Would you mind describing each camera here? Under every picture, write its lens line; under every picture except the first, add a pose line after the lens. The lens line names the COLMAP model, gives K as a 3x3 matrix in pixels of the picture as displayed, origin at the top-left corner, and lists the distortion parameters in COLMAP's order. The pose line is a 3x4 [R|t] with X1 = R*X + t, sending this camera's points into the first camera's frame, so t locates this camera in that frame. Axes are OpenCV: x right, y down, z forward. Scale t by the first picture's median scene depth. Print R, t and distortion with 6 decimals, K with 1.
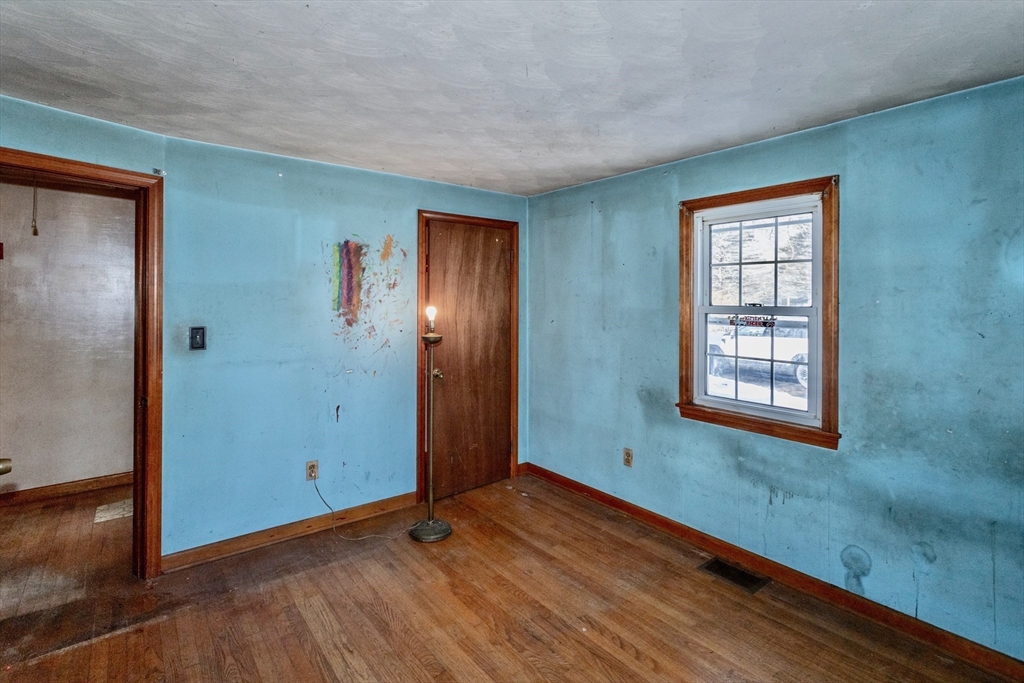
lens RADIAL K [[501.2, 0, 512.0], [0, 501.2, 299.4], [0, 0, 1]] dist [-0.002784, 0.000852]
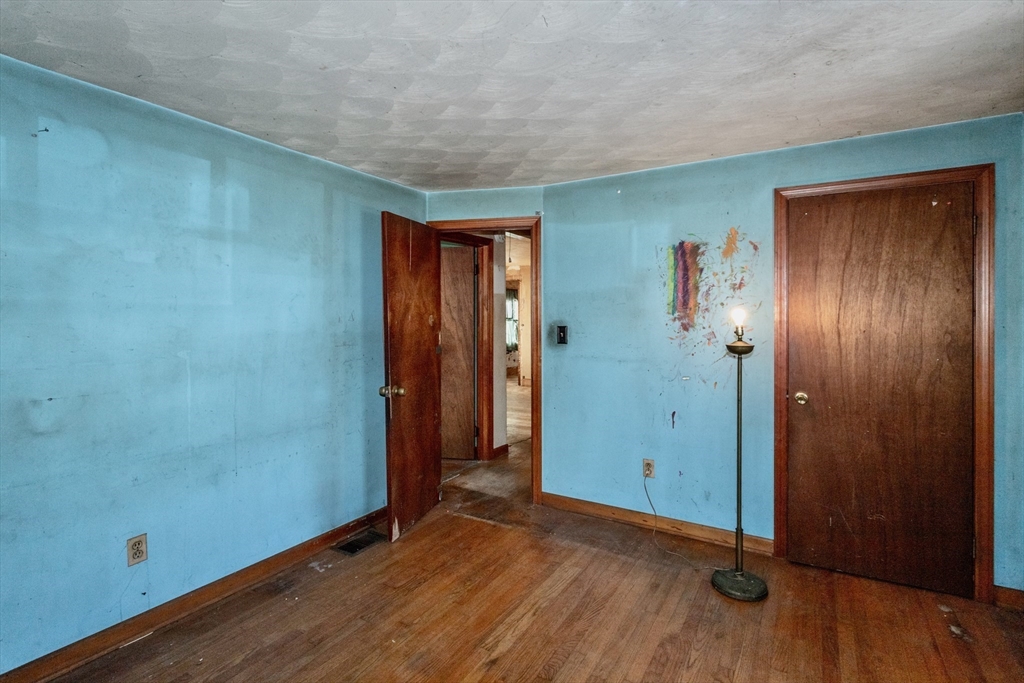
lens RADIAL K [[501.2, 0, 521.4], [0, 501.2, 315.5], [0, 0, 1]] dist [-0.002784, 0.000852]
pose [[0.348718, -0.003071, -0.937222, 0.522977], [0.003650, 0.999991, -0.001918, 0.028210], [0.937220, -0.002752, 0.348727, 0.425024]]
